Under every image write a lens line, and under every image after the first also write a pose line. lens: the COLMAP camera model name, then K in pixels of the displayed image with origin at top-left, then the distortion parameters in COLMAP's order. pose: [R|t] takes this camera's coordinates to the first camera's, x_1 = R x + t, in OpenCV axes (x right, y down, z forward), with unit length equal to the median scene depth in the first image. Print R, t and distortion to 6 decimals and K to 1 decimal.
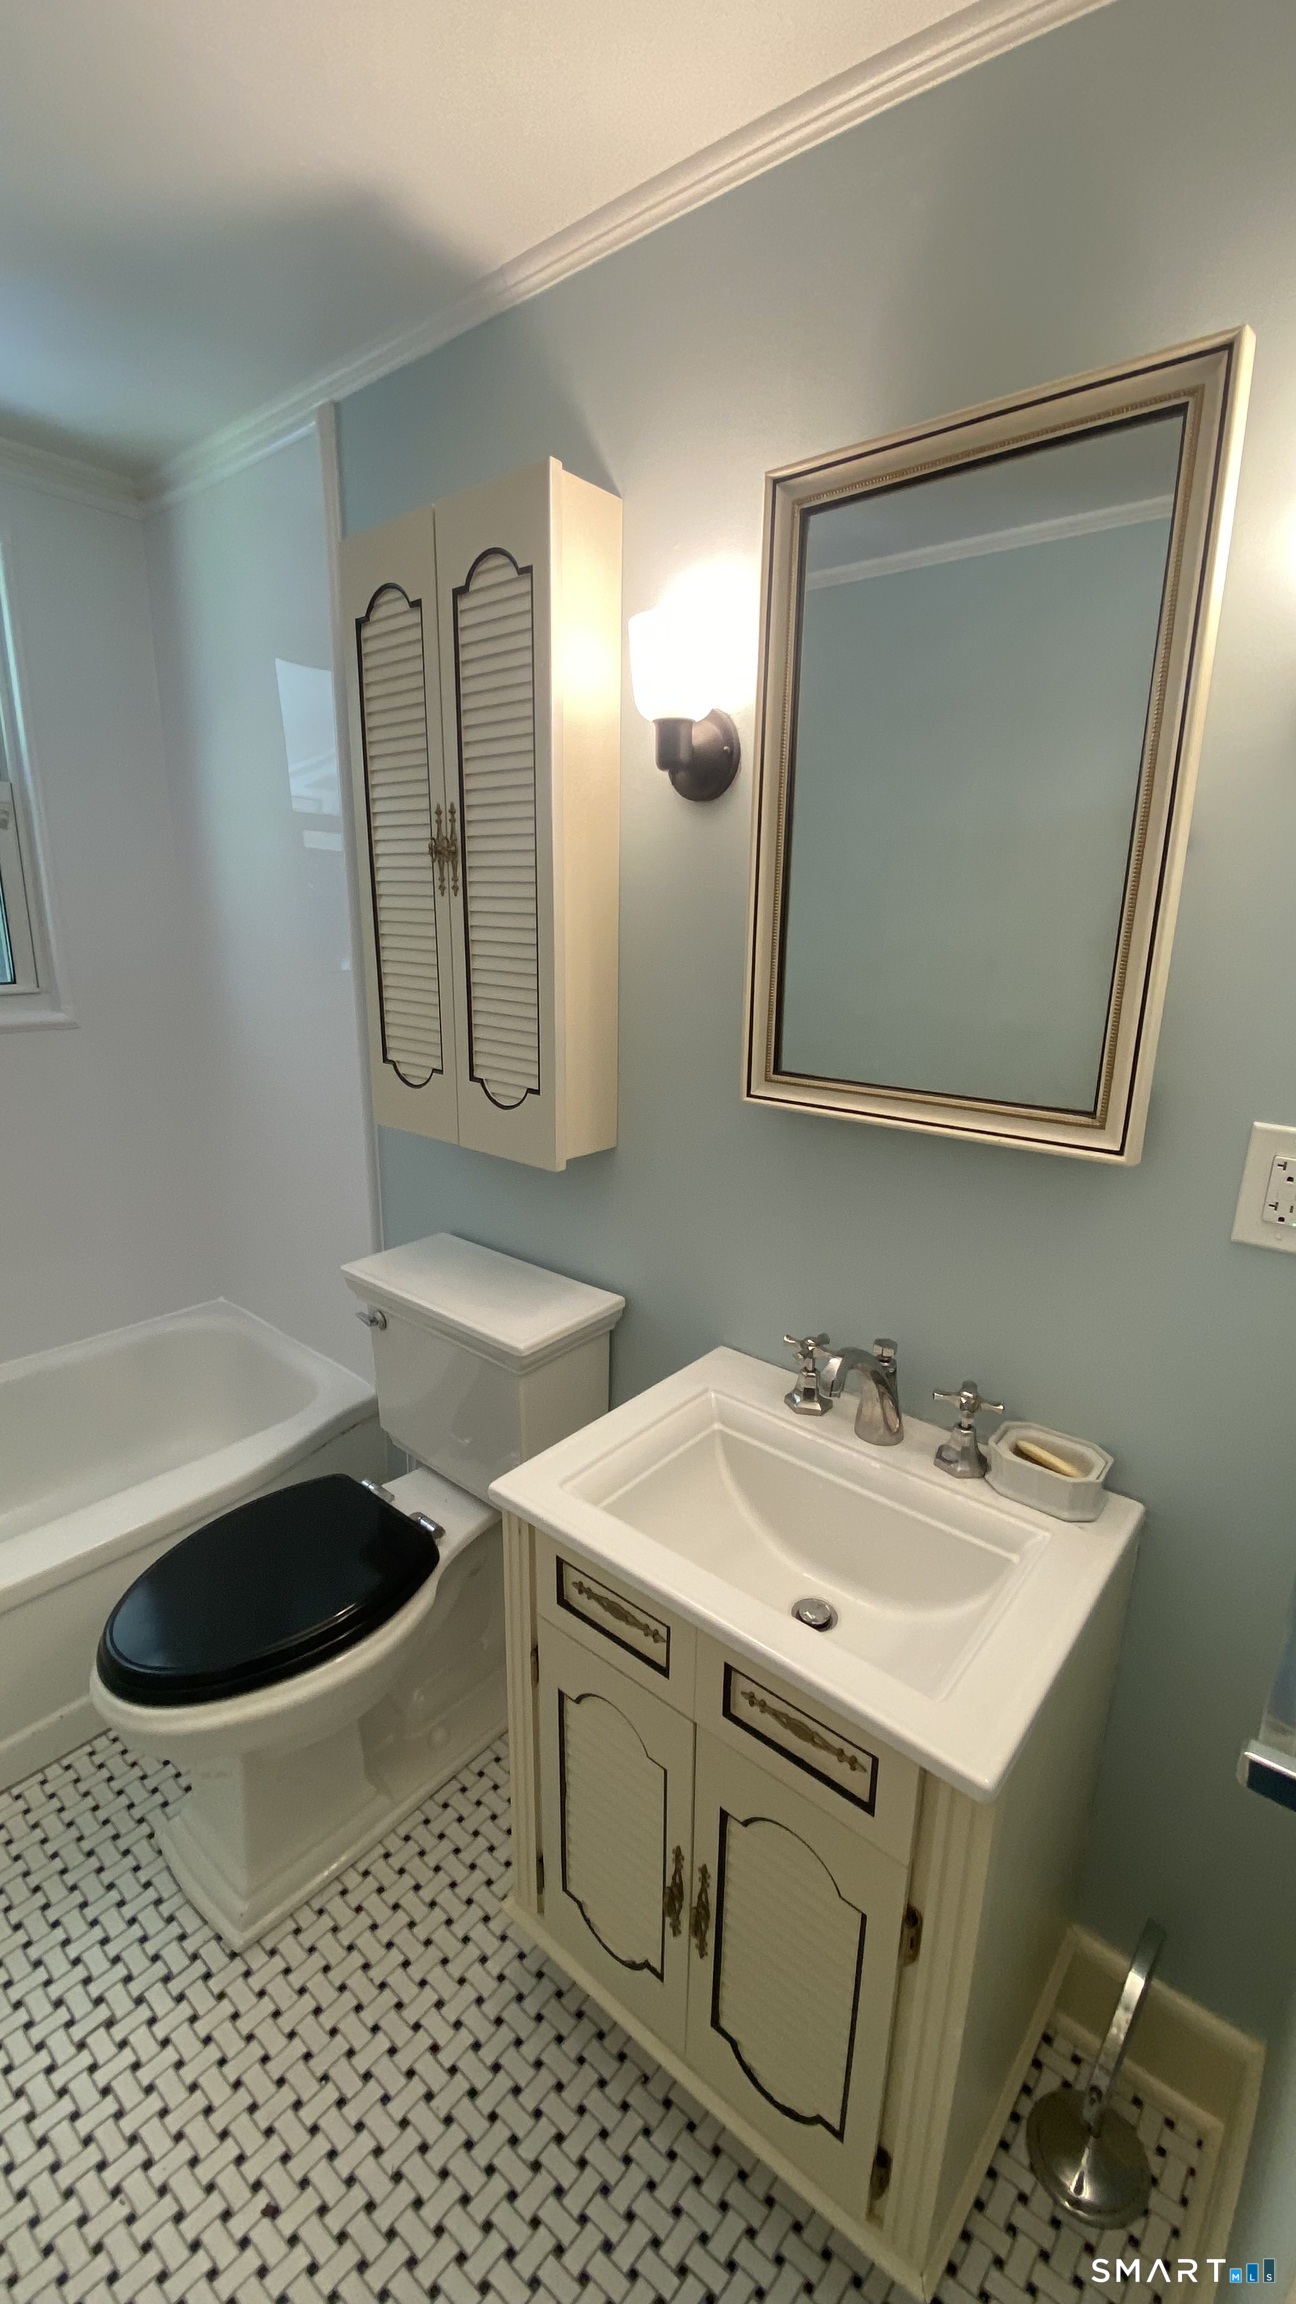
lens RADIAL K [[932.7, 0, 642.9], [0, 932.7, 1151.2], [0, 0, 1]] dist [0.011093, -0.013618]
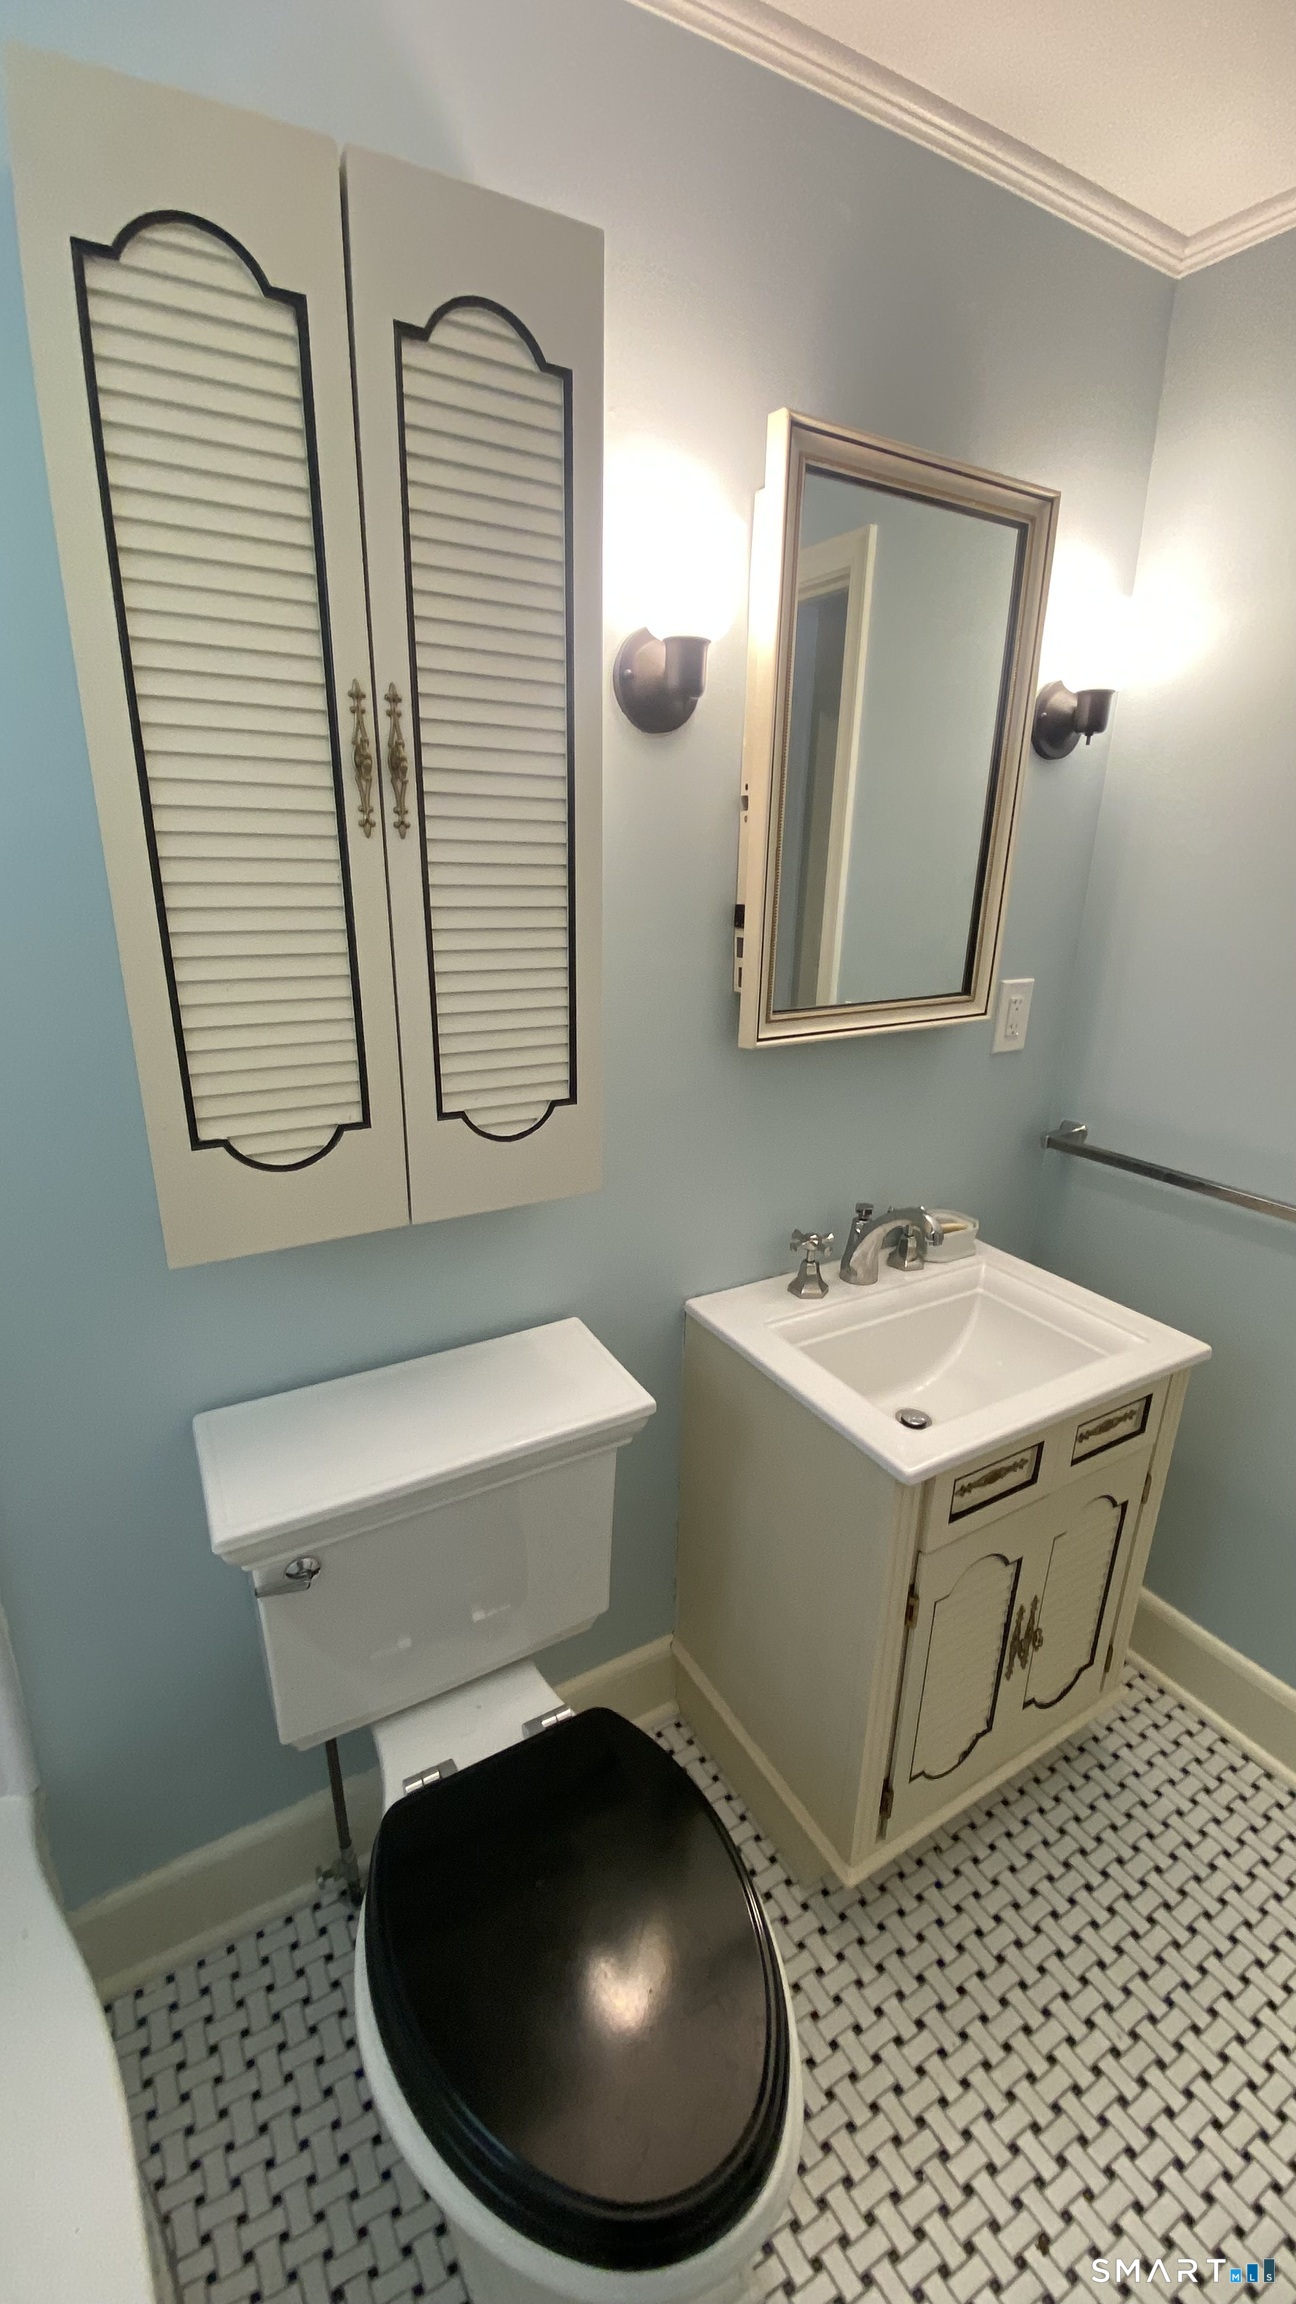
lens RADIAL K [[932.7, 0, 654.1], [0, 932.7, 1152.3], [0, 0, 1]] dist [0.011093, -0.013618]
pose [[0.340134, -0.299681, 0.891347, -0.780871], [0.234748, 0.944912, 0.228111, -0.179135], [-0.910605, 0.131654, 0.391746, 0.634622]]
